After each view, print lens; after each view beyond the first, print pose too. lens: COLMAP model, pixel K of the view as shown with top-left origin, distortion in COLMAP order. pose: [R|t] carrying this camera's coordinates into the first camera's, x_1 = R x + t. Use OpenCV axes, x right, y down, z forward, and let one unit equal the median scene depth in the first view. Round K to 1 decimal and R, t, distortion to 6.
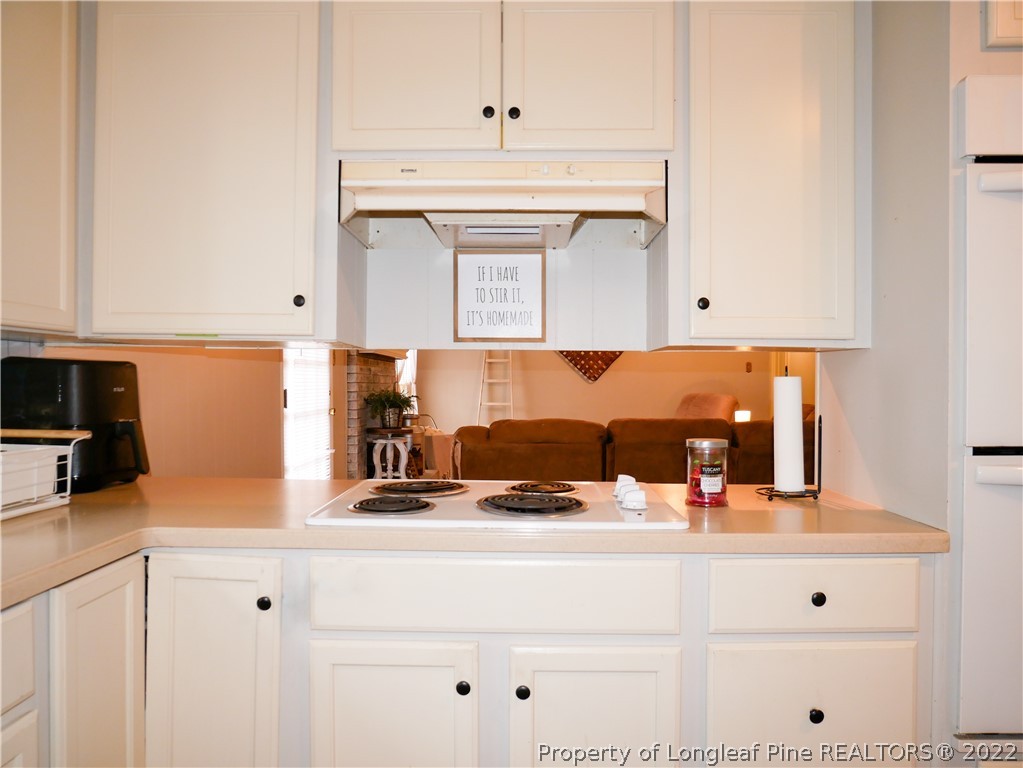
lens RADIAL K [[727.1, 0, 511.5], [0, 727.1, 380.0], [0, 0, 1]] dist [-0.057497, 0.022037]
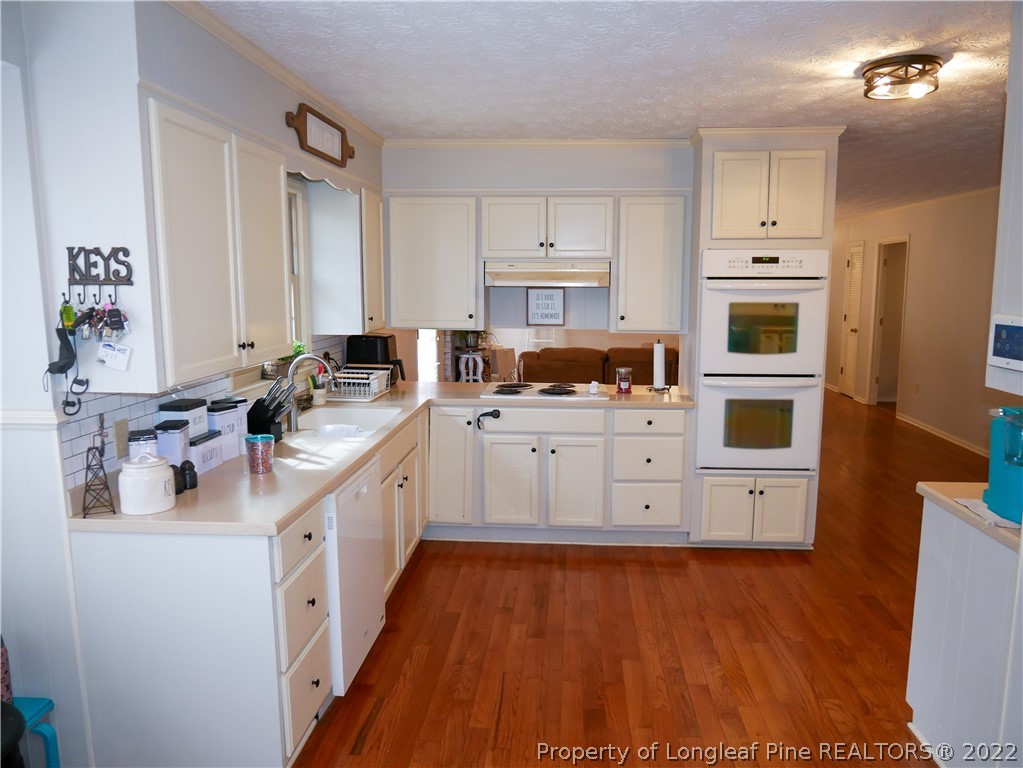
lens RADIAL K [[727.1, 0, 508.5], [0, 727.1, 382.0], [0, 0, 1]] dist [-0.057497, 0.022037]
pose [[0.997935, 0.004876, -0.064049, 0.017417], [0.004084, 0.990280, 0.139028, -0.222467], [0.064105, -0.139002, 0.988215, -1.543587]]
